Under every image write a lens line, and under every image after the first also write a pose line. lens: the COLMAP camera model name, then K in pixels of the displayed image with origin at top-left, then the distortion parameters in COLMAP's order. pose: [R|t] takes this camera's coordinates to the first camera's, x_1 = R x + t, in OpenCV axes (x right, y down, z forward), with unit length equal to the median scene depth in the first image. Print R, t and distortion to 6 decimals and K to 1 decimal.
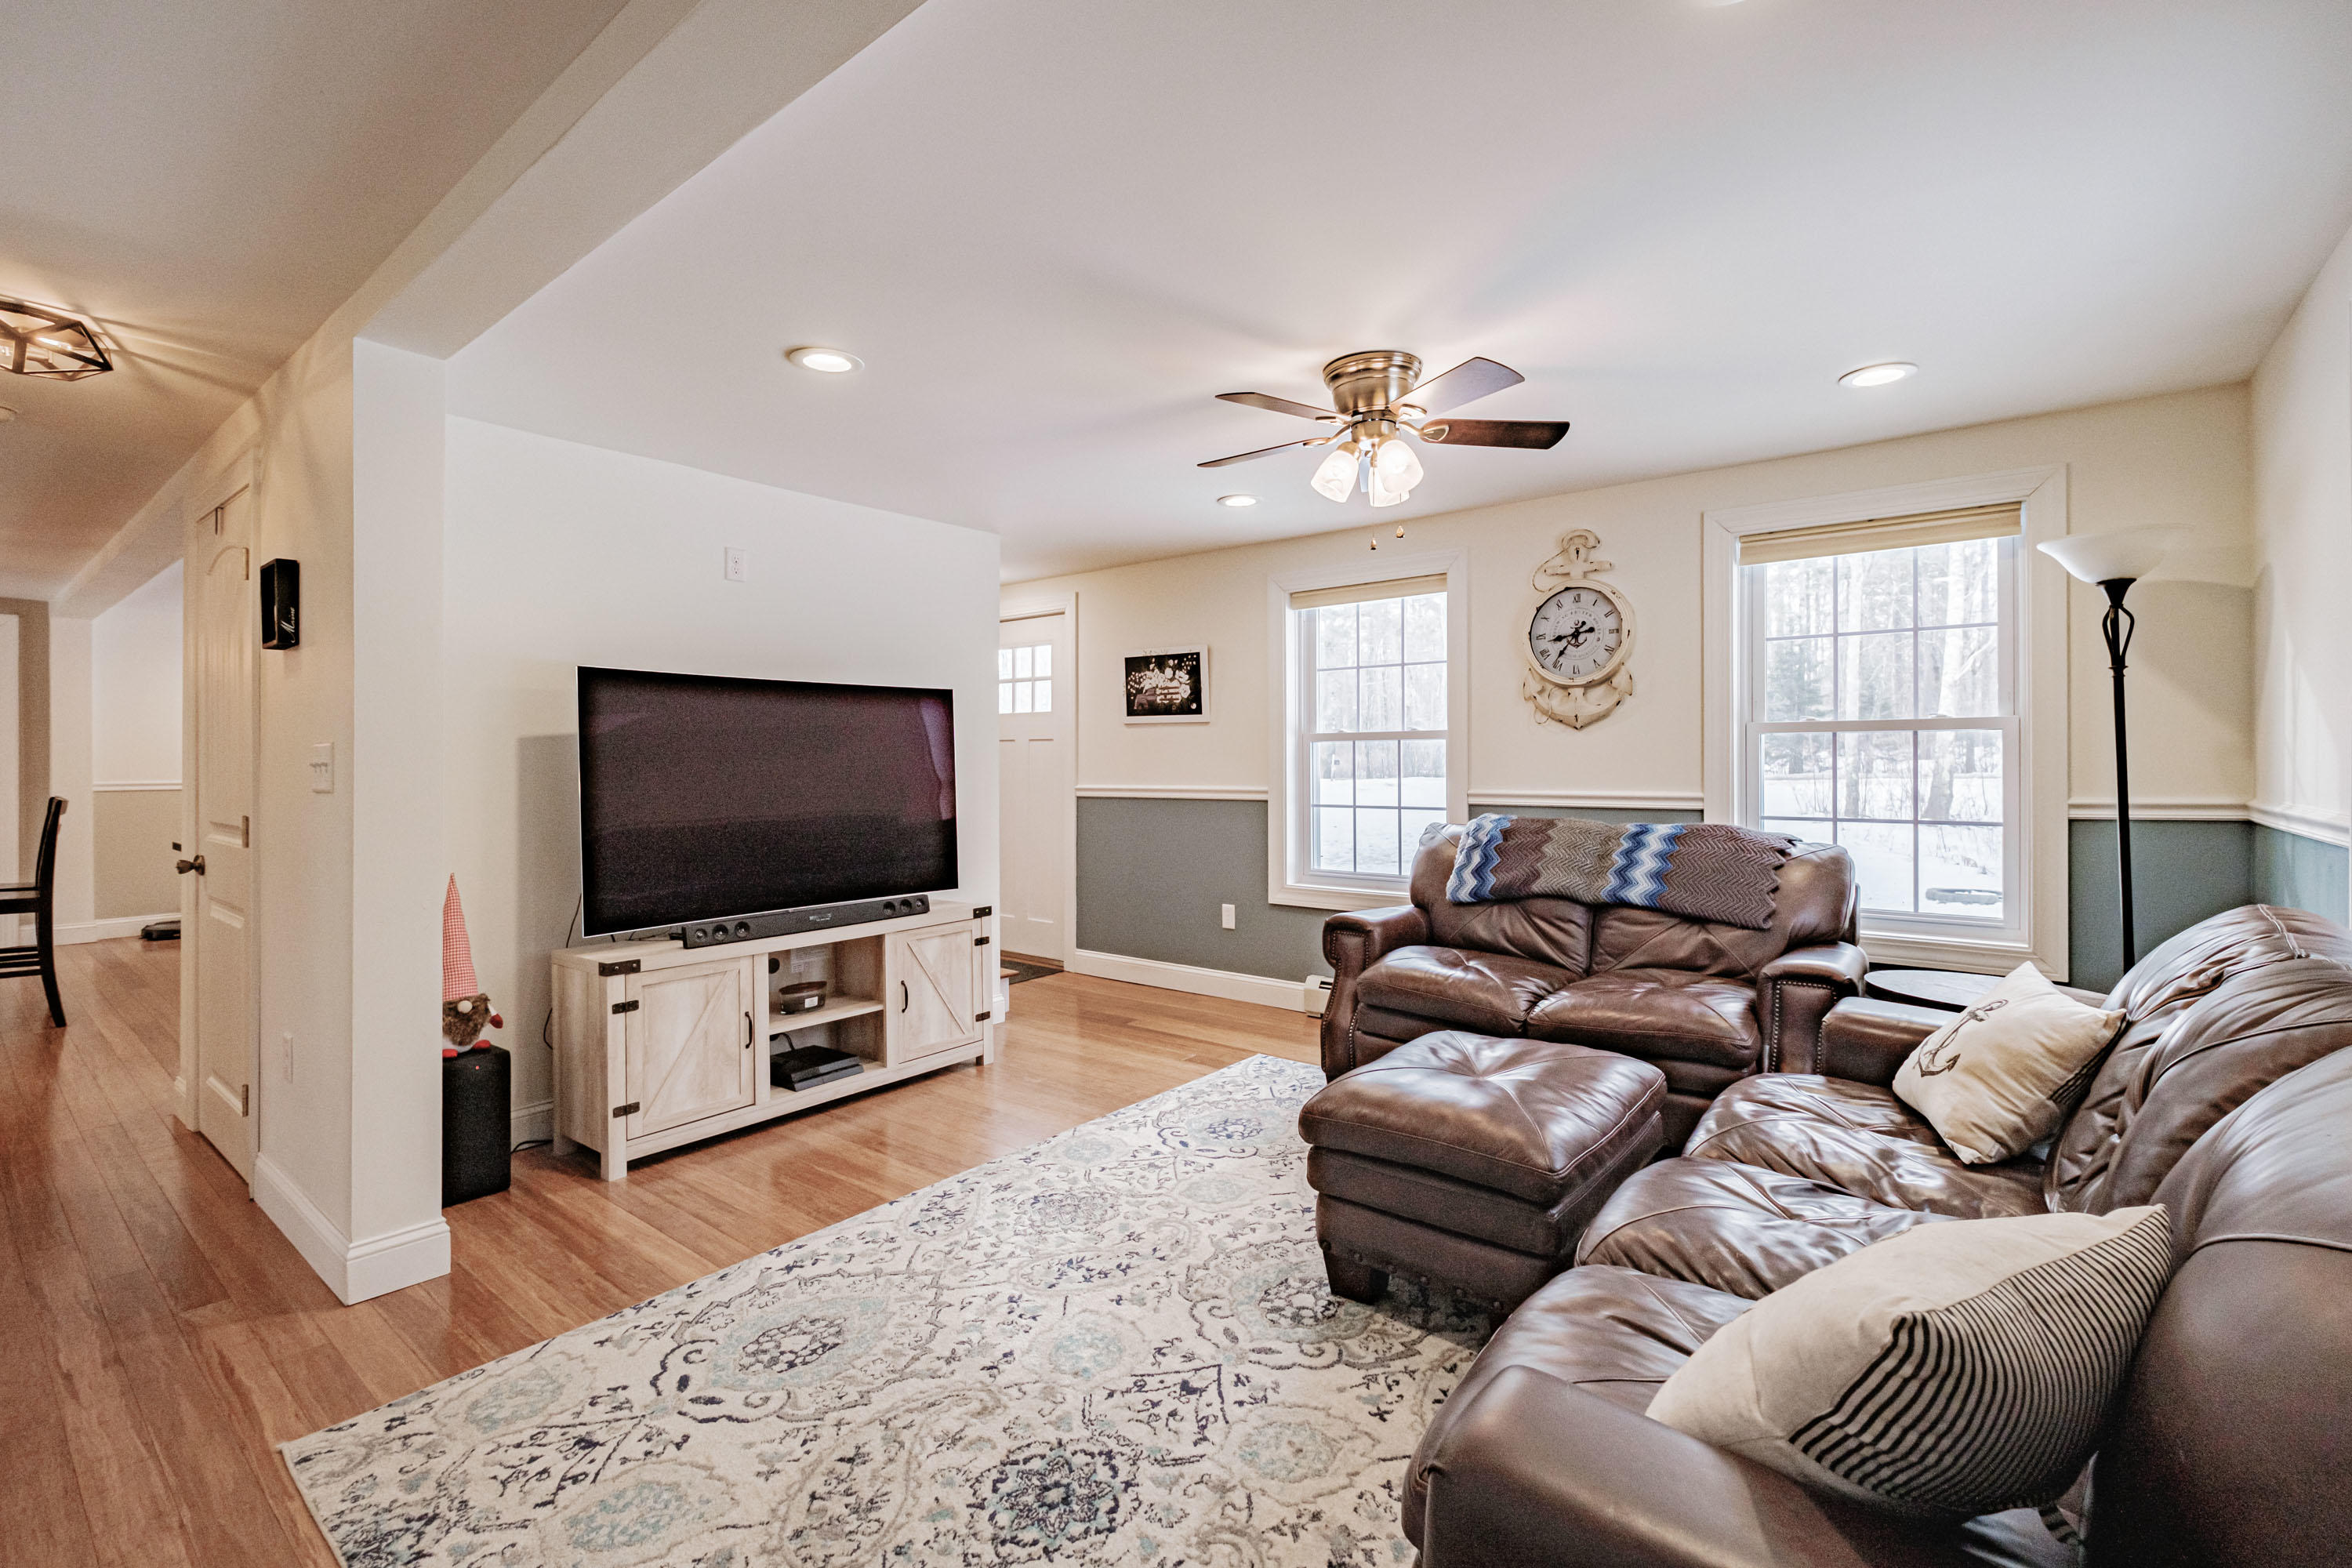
lens RADIAL K [[1040.5, 0, 1176.7], [0, 1040.5, 773.7], [0, 0, 1]] dist [-0.000894, -0.006295]
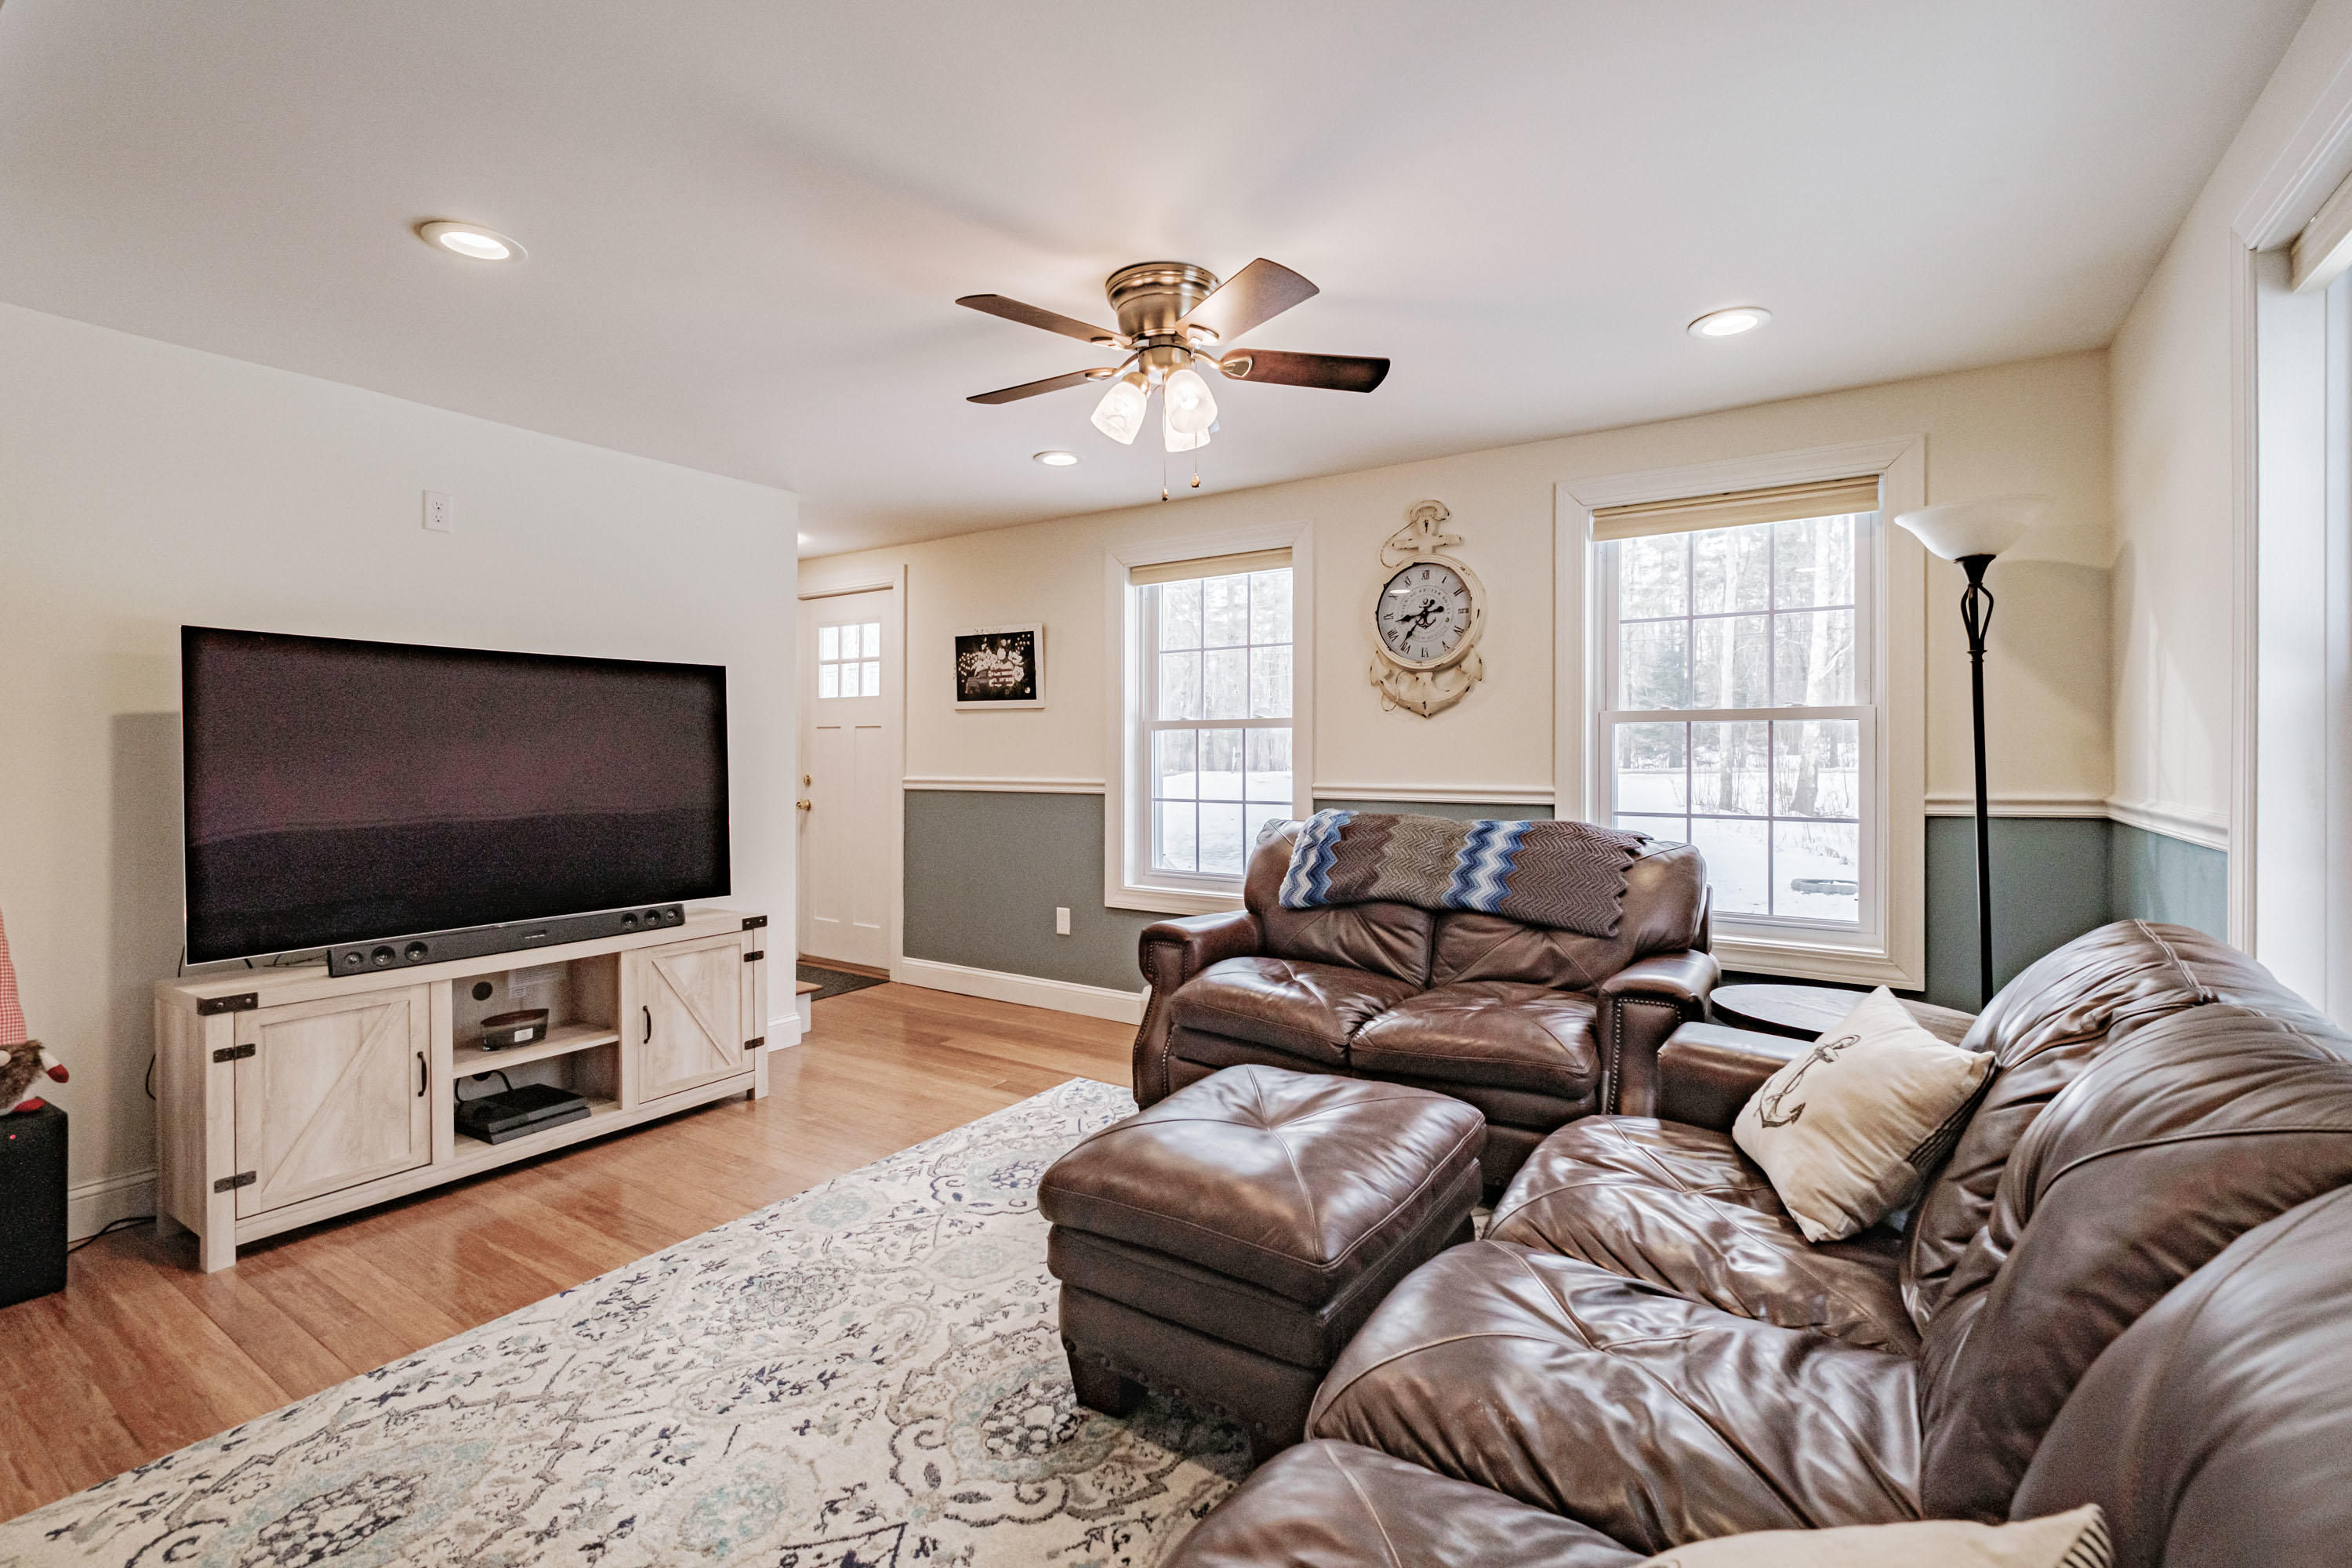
lens RADIAL K [[1040.0, 0, 1181.5], [0, 1040.0, 766.8], [0, 0, 1]] dist [0.001613, -0.007980]
pose [[0.995747, 0.003471, 0.092063, 0.116388], [-0.003539, 0.999994, 0.000575, 0.001771], [-0.092060, -0.000898, 0.995753, 0.140716]]
